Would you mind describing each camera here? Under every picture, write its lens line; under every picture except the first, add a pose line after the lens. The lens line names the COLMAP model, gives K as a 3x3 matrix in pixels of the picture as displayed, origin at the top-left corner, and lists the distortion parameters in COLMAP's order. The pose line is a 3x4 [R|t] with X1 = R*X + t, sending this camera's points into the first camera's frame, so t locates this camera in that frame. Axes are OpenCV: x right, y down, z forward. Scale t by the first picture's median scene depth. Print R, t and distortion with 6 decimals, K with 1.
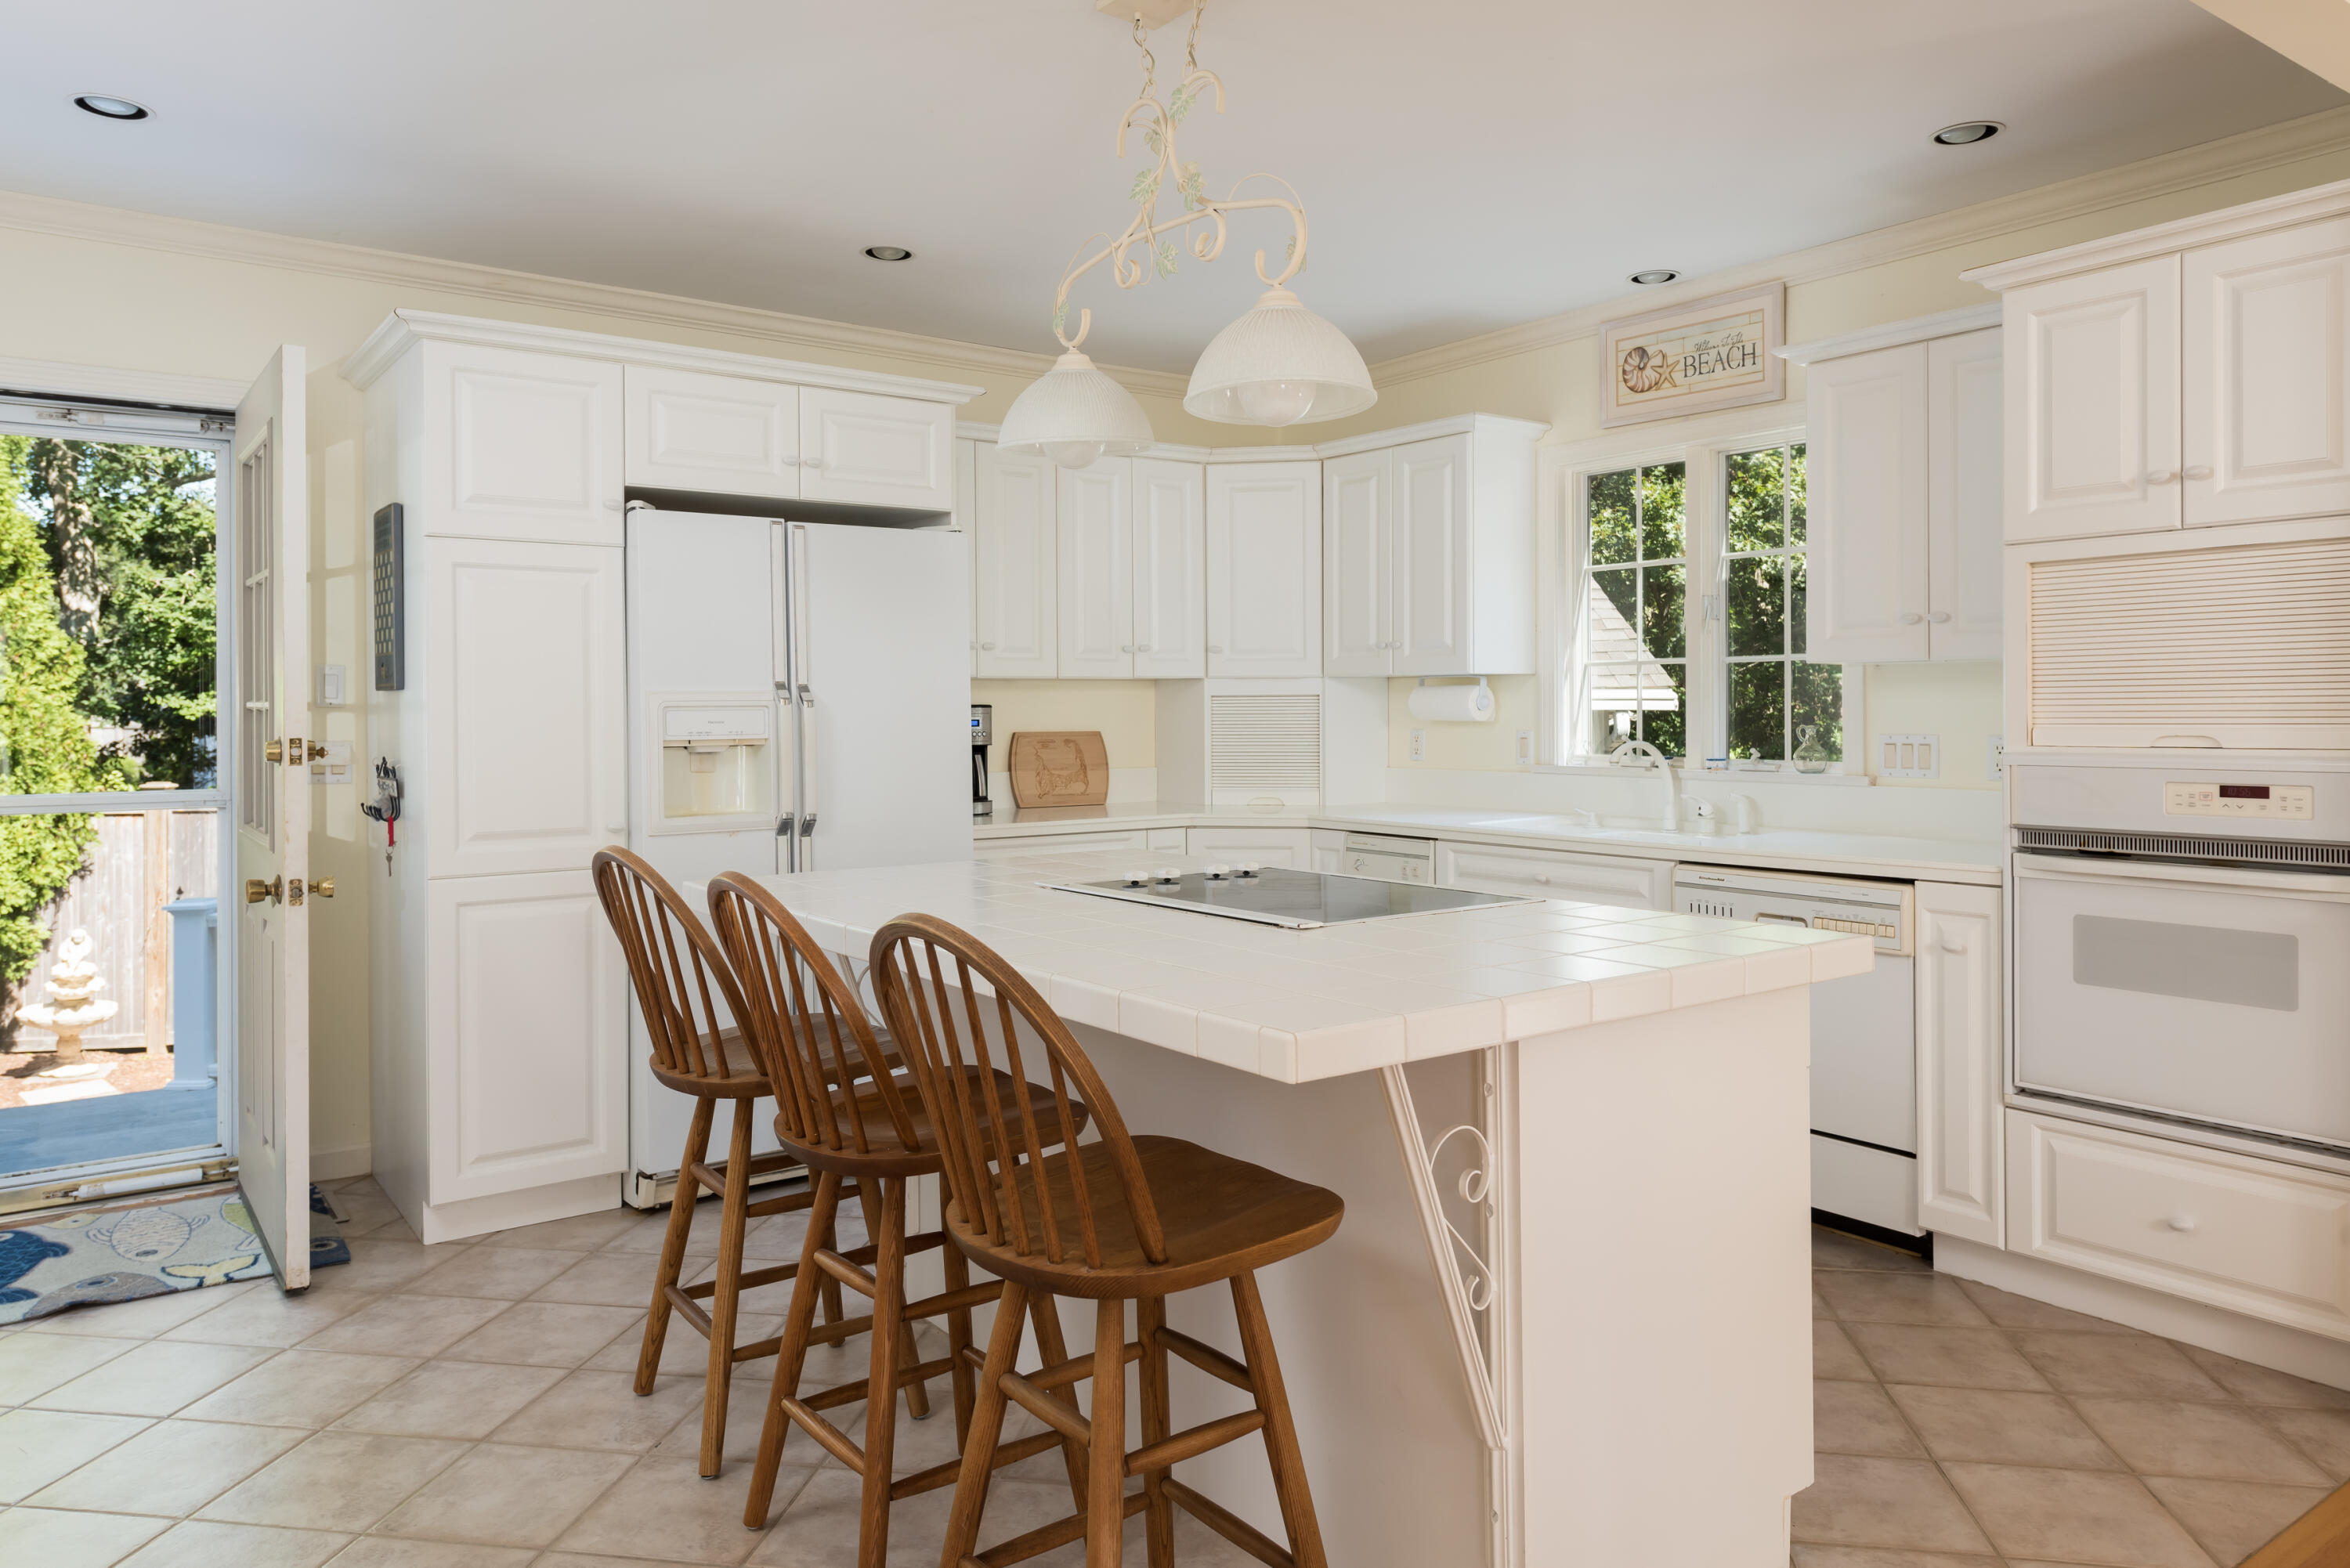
lens RADIAL K [[1564.7, 0, 1175.7], [0, 1564.7, 706.0], [0, 0, 1]] dist [0.047530, -0.016823]
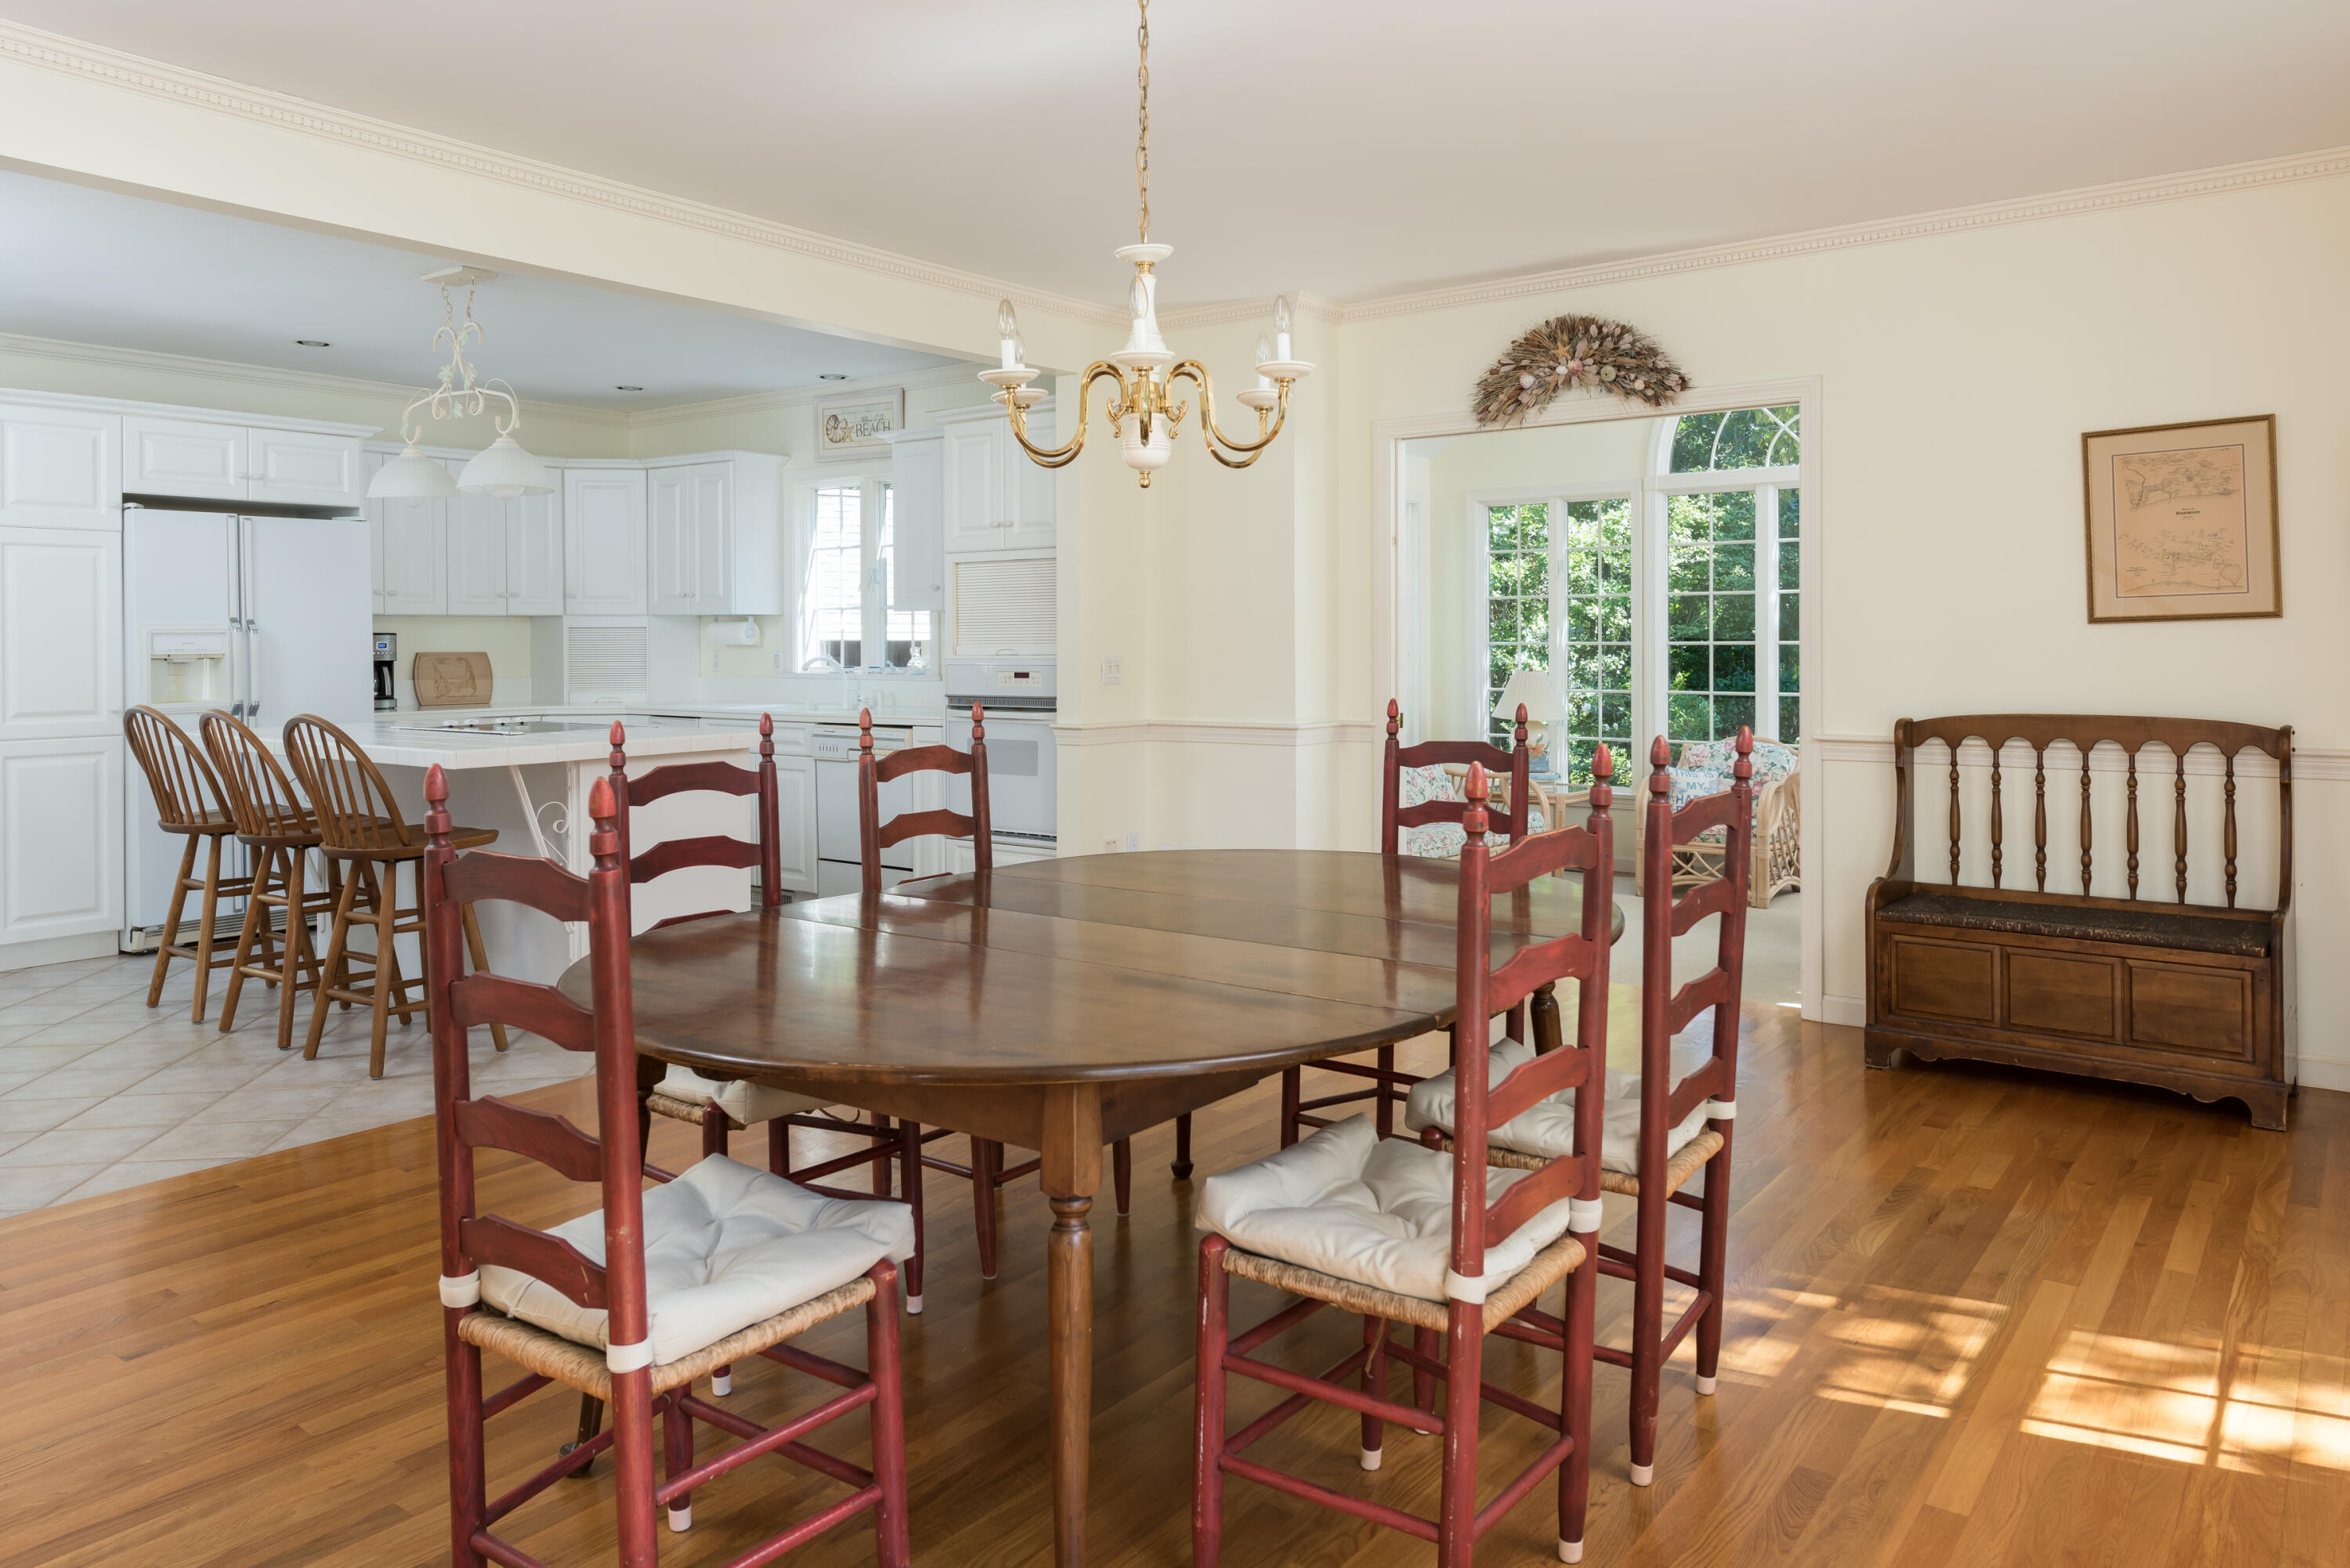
lens RADIAL K [[1564.7, 0, 1135.8], [0, 1564.7, 643.8], [0, 0, 1]] dist [0.047530, -0.016823]
pose [[0.962150, 0.001703, 0.272515, 0.177996], [-0.002442, 0.999994, 0.002371, 0.004817], [-0.272509, -0.002946, 0.962149, -0.750450]]
